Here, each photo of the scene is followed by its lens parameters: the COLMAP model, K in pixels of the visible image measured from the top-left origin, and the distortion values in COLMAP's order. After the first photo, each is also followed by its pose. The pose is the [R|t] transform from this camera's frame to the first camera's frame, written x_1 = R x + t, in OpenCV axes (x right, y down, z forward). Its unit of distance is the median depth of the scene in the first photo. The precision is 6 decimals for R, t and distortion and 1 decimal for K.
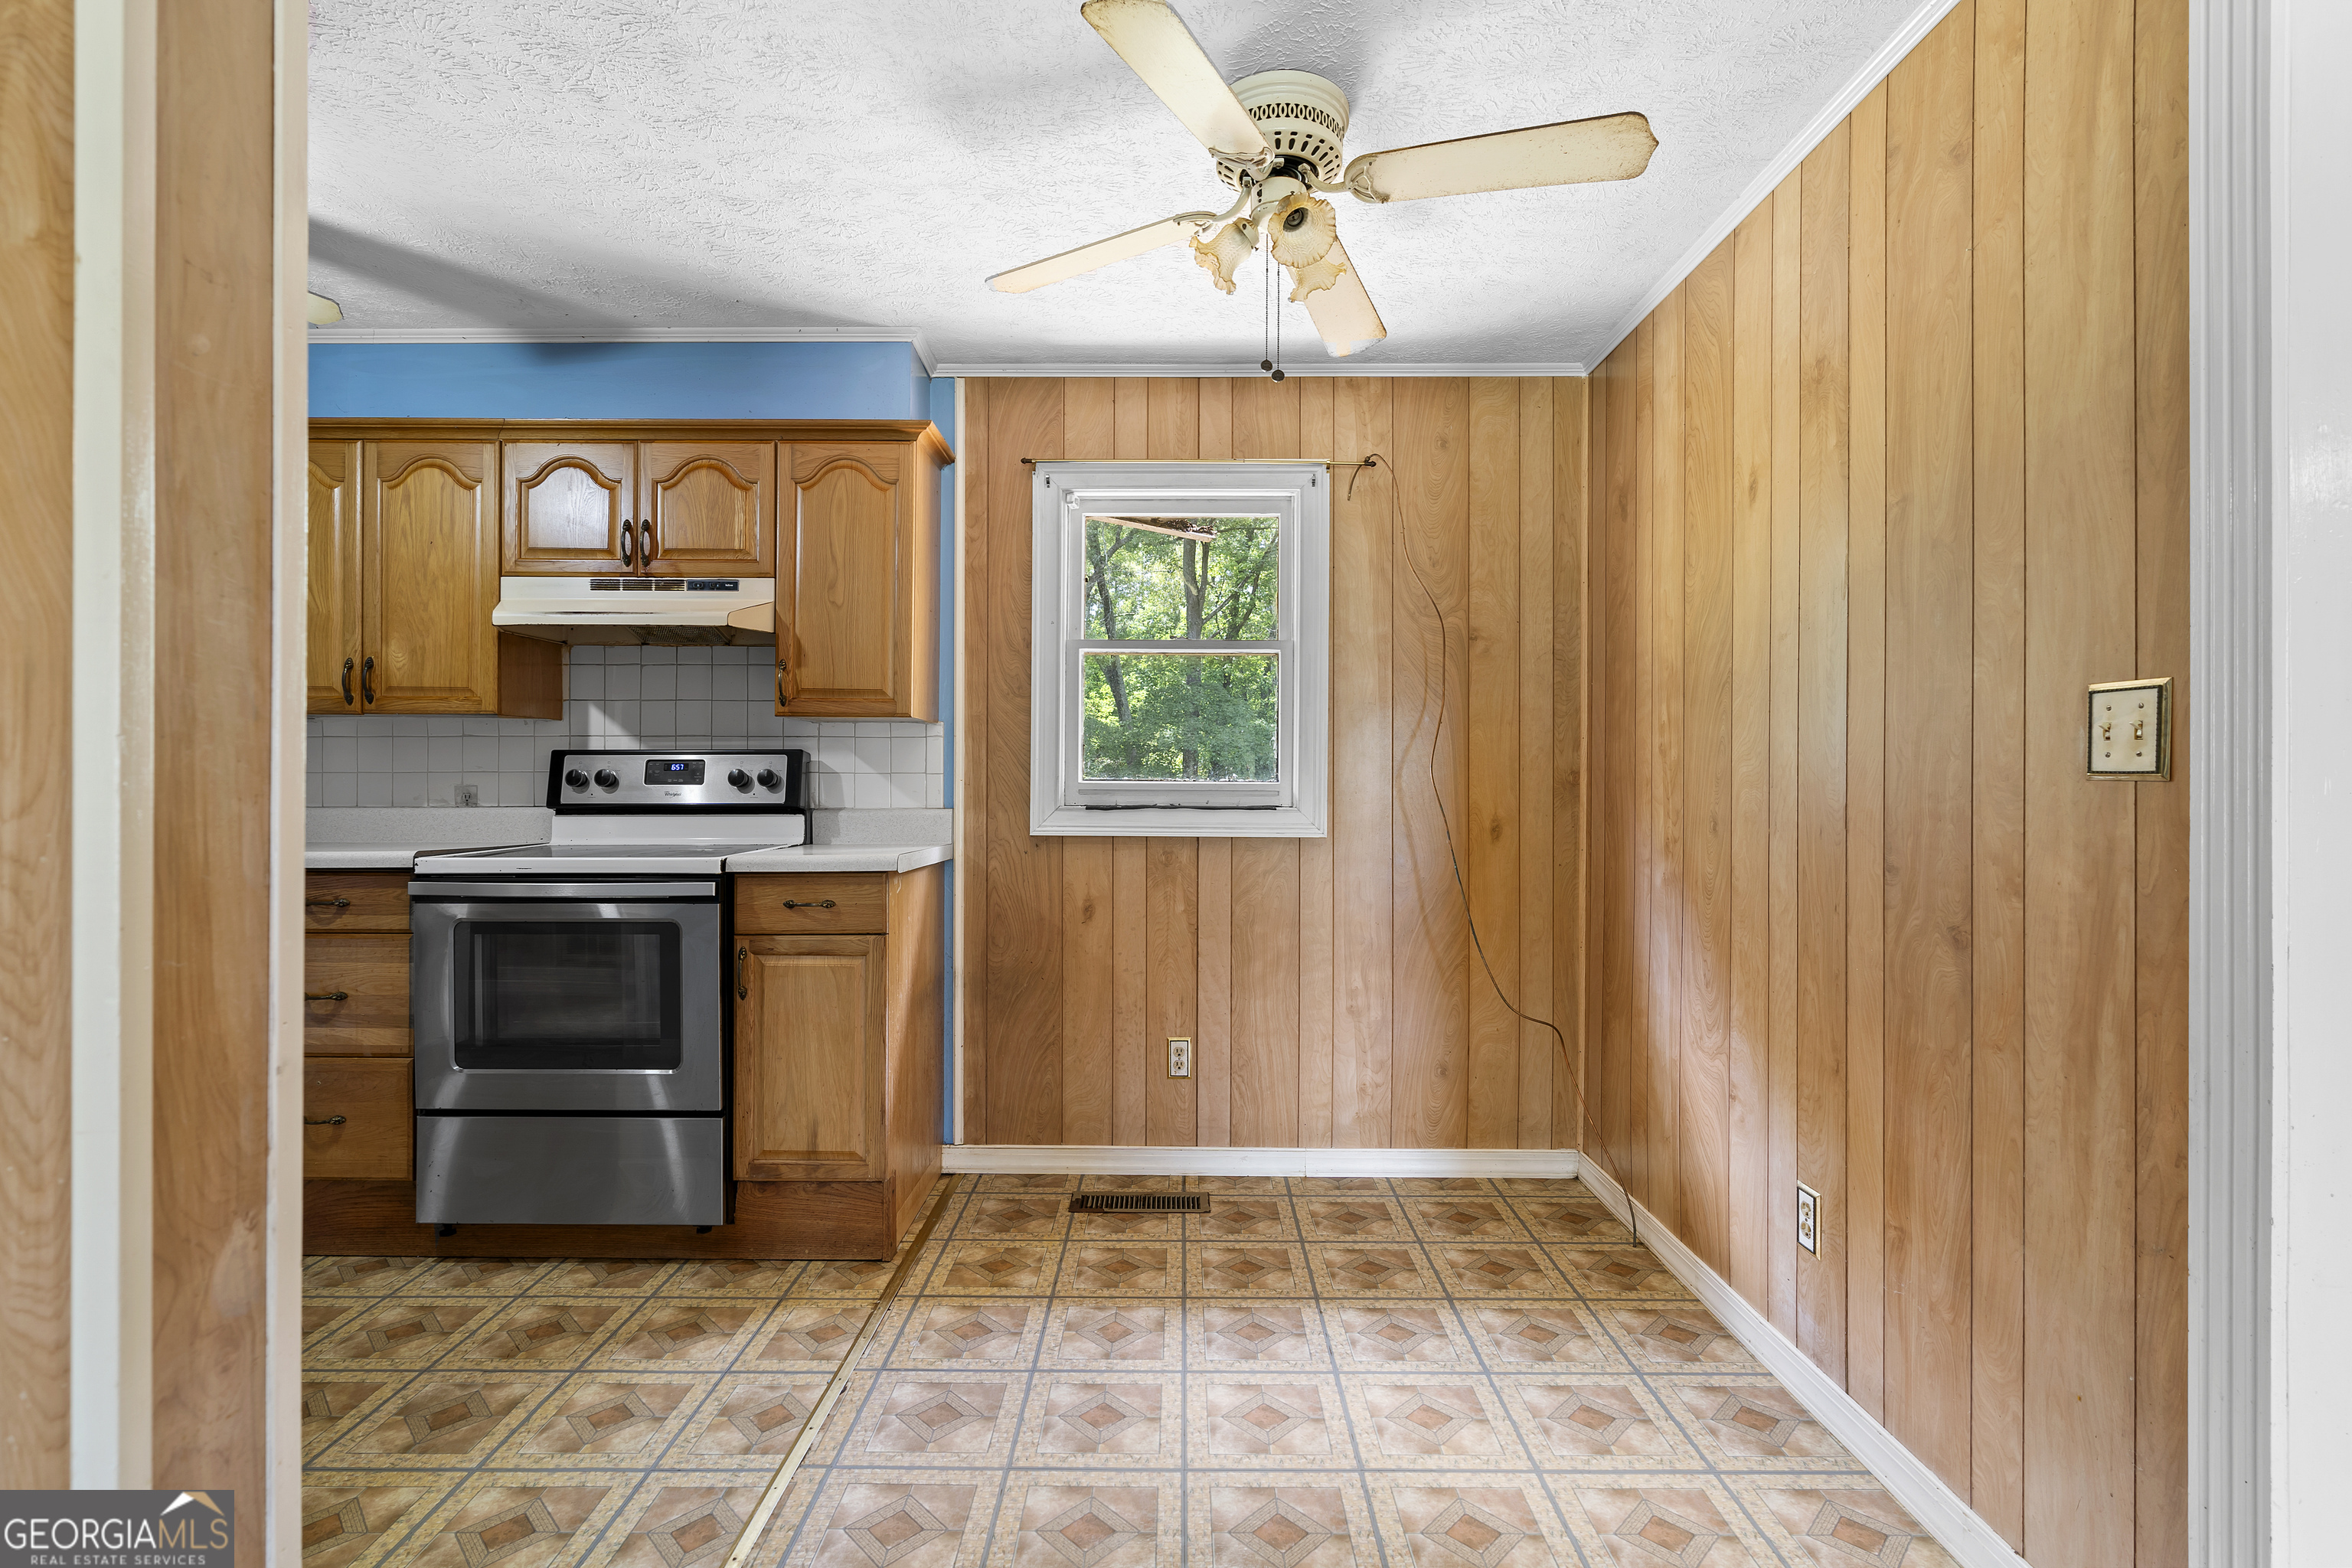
lens RADIAL K [[1073.4, 0, 1173.4], [0, 1073.4, 778.0], [0, 0, 1]] dist [-0.010975, 0.004387]
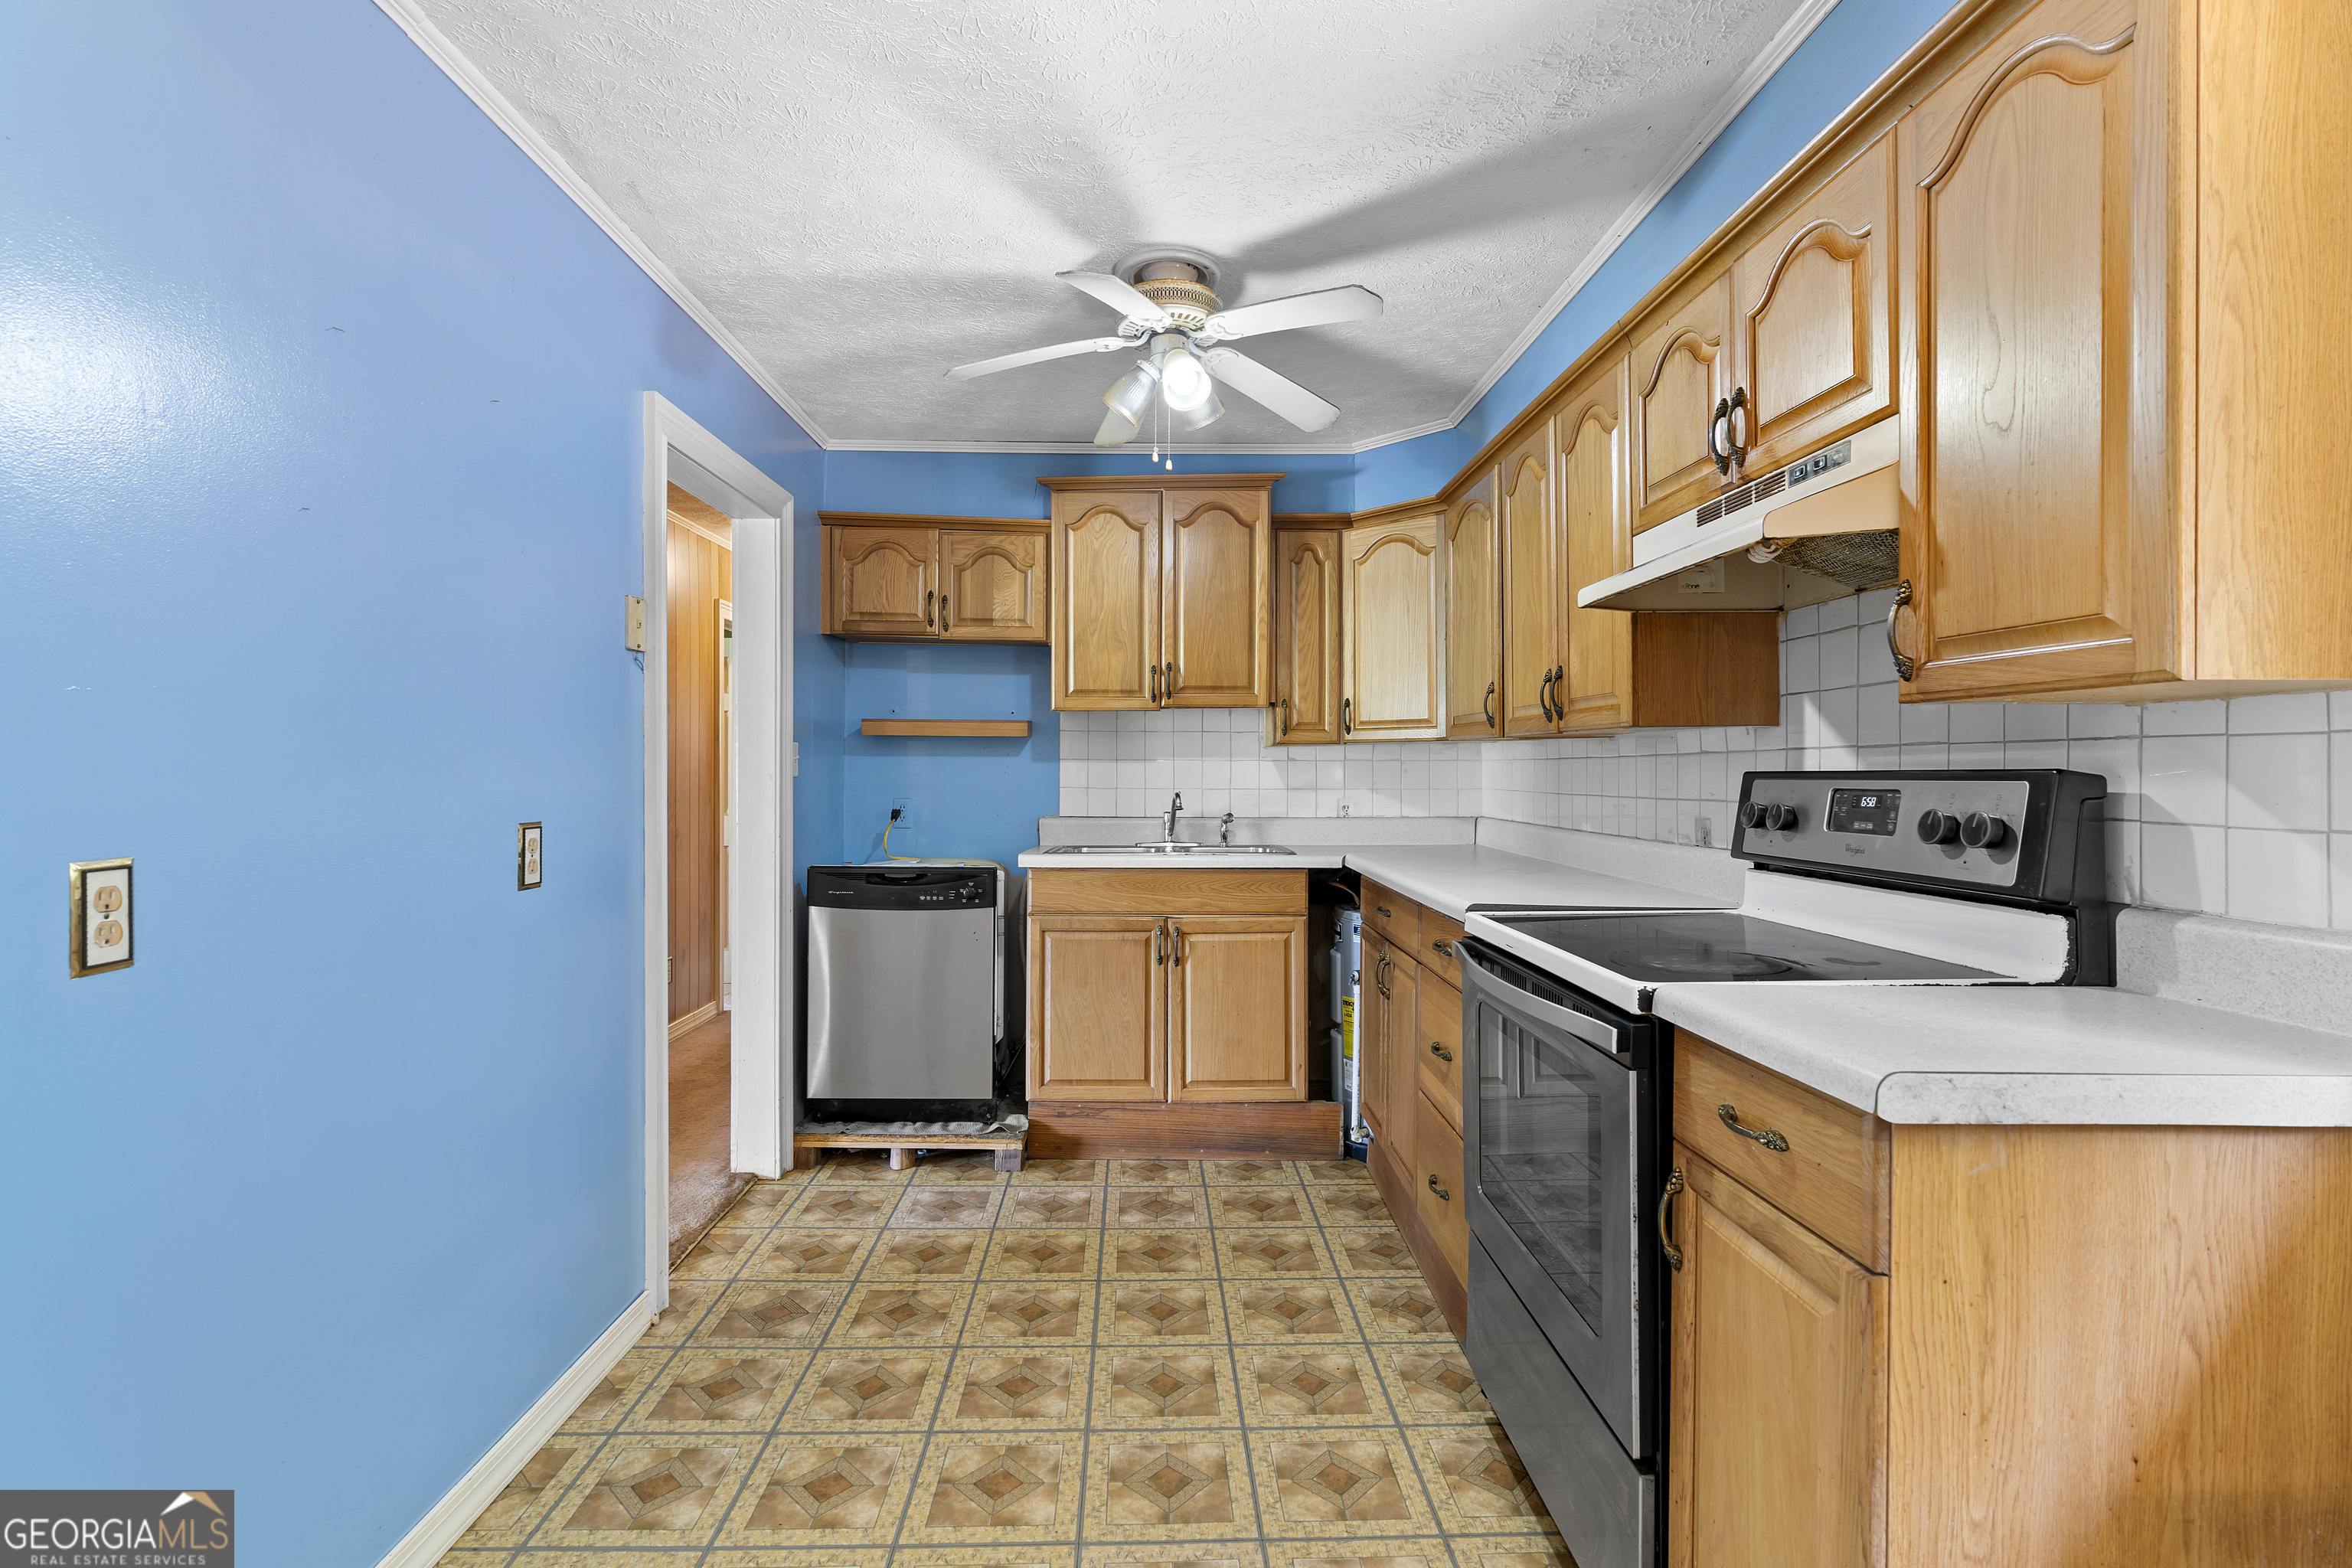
lens RADIAL K [[1067.6, 0, 1163.4], [0, 1067.6, 772.2], [0, 0, 1]] dist [-0.009719, 0.000596]
pose [[0.029895, -0.002598, -0.999550, 0.086129], [0.001584, 0.999995, -0.002552, -0.026573], [0.999552, -0.001507, 0.029899, 0.657375]]
